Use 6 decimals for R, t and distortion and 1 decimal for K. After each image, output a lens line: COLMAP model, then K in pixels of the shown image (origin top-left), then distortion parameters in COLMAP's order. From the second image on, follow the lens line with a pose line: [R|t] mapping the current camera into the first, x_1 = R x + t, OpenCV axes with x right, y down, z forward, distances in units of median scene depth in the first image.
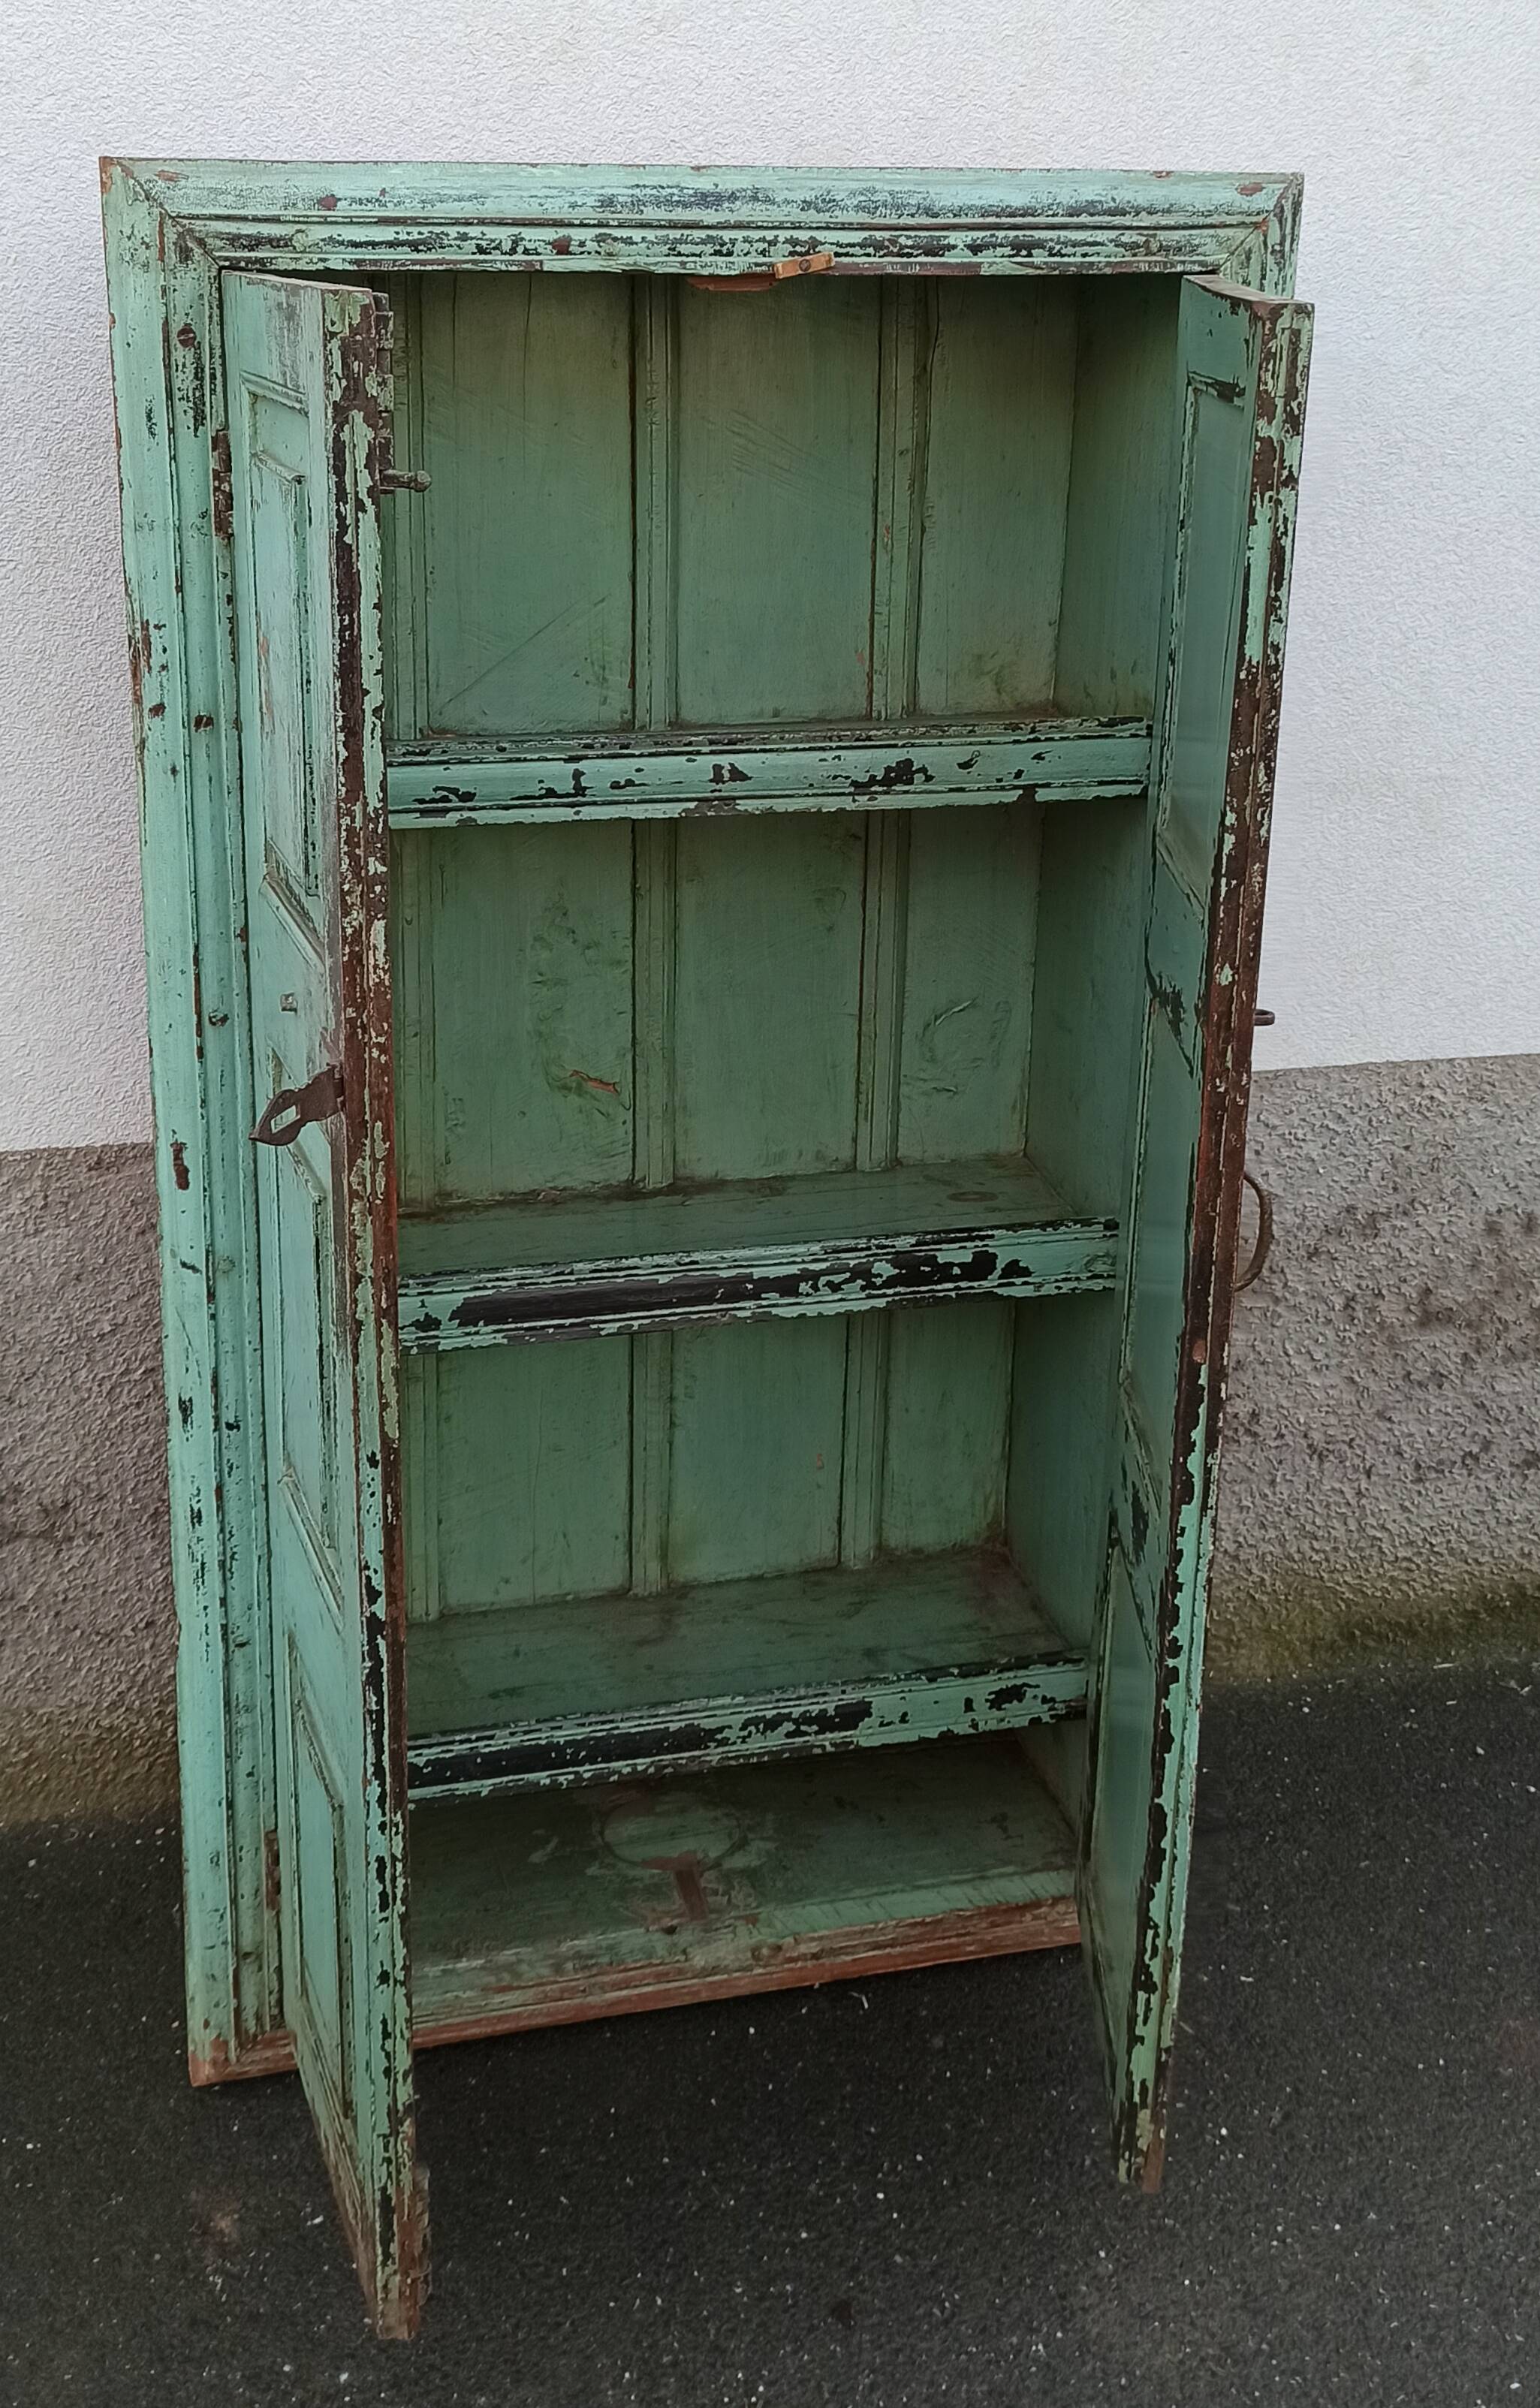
lens RADIAL K [[2597.4, 0, 824.0], [0, 2597.4, 962.8], [0, 0, 1]] dist [0.051549, 0.000000]
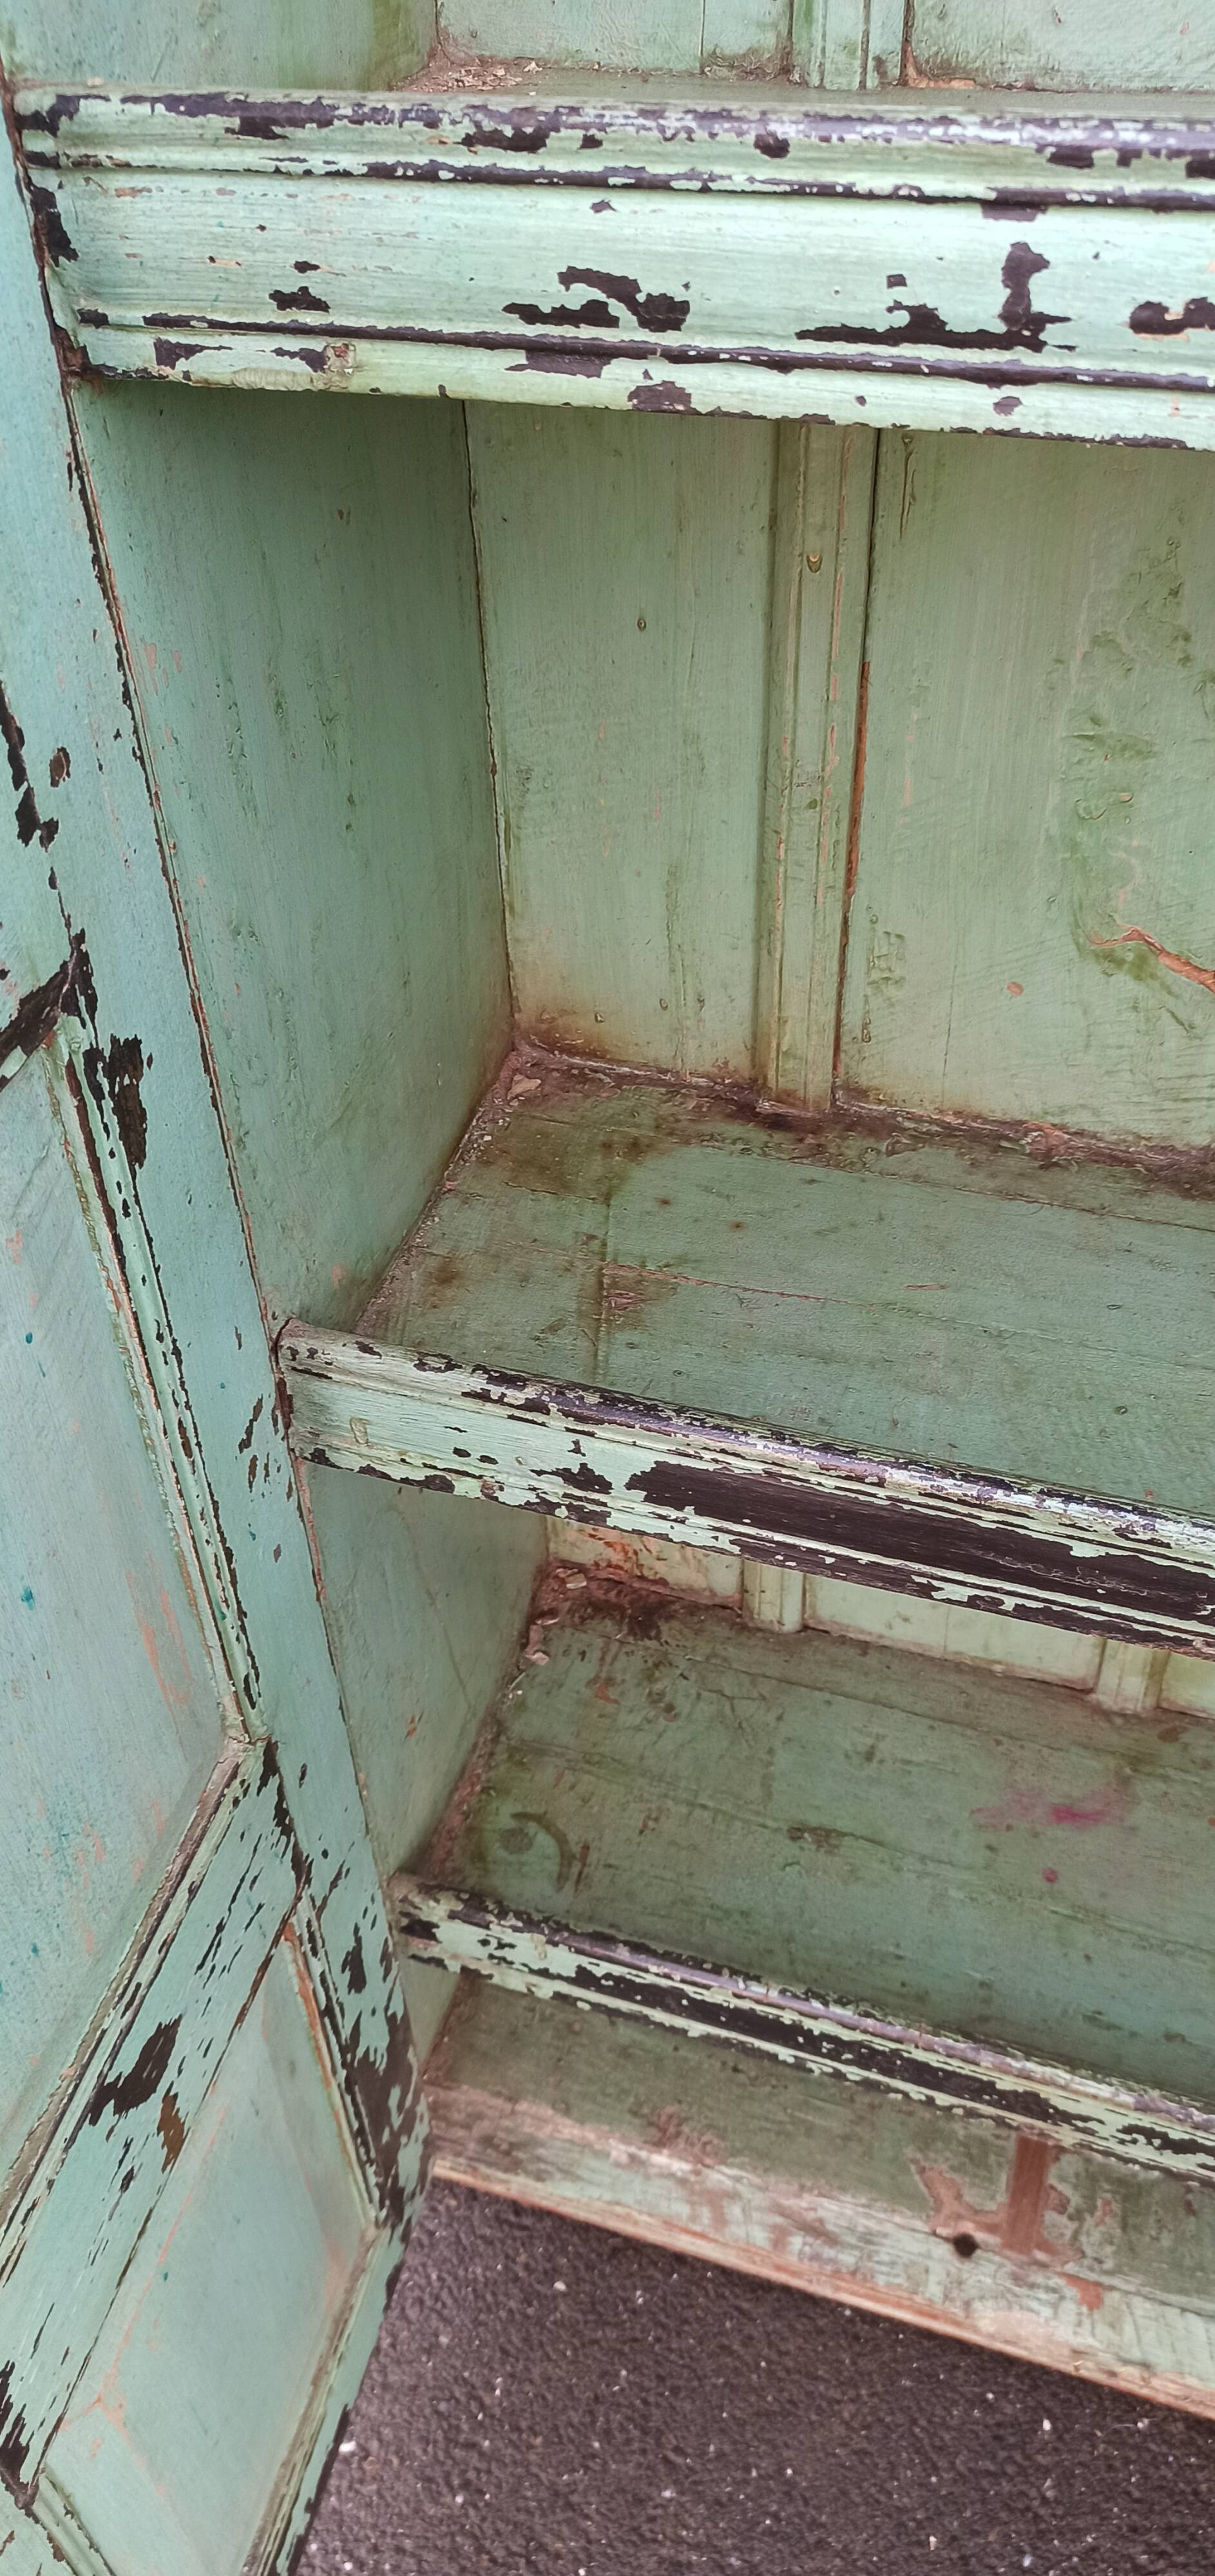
lens RADIAL K [[1956.4, 0, 614.2], [0, 1956.4, 1305.9], [0, 0, 1]] dist [0.032739, -0.010634]
pose [[0.842877, 0.328418, -0.426263, -0.000061], [-0.100104, 0.874025, 0.475458, -0.069940], [0.528713, -0.358081, 0.769571, 0.749960]]
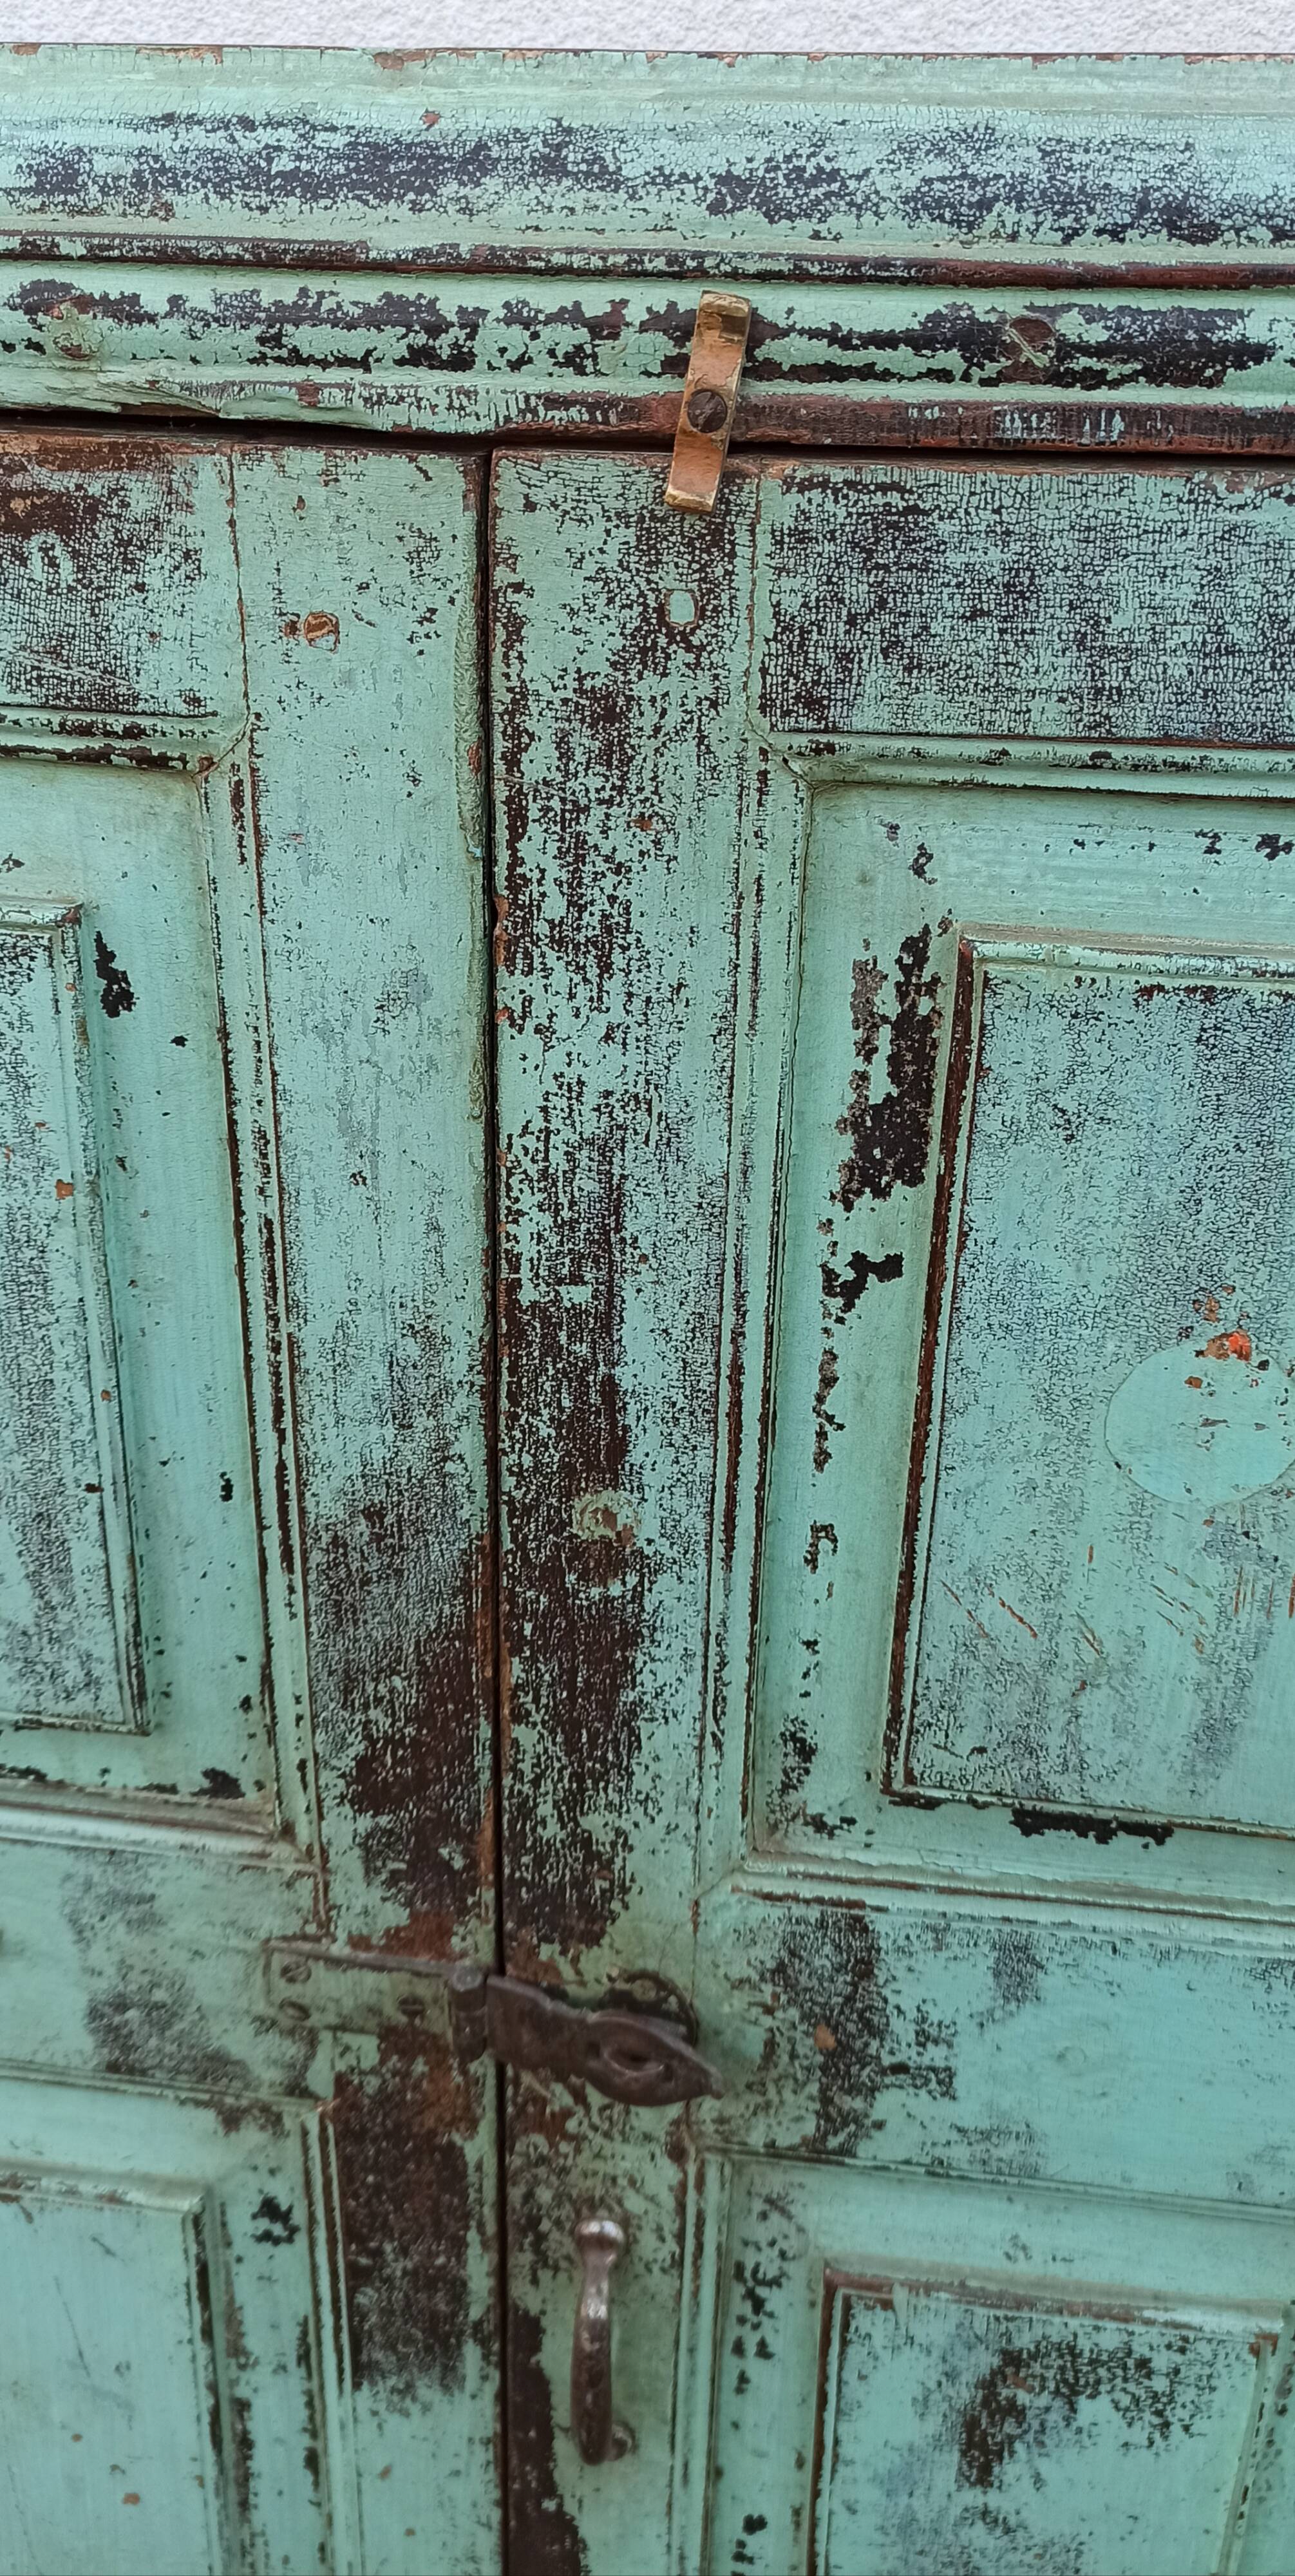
lens RADIAL K [[2061.6, 0, 681.1], [0, 2061.6, 1119.4], [0, 0, 1]] dist [0.053214, -0.057307]
pose [[0.933097, 0.155919, -0.324067, 0.072629], [-0.106586, 0.980539, 0.164872, -0.211272], [0.343467, -0.119301, 0.931557, 0.717393]]
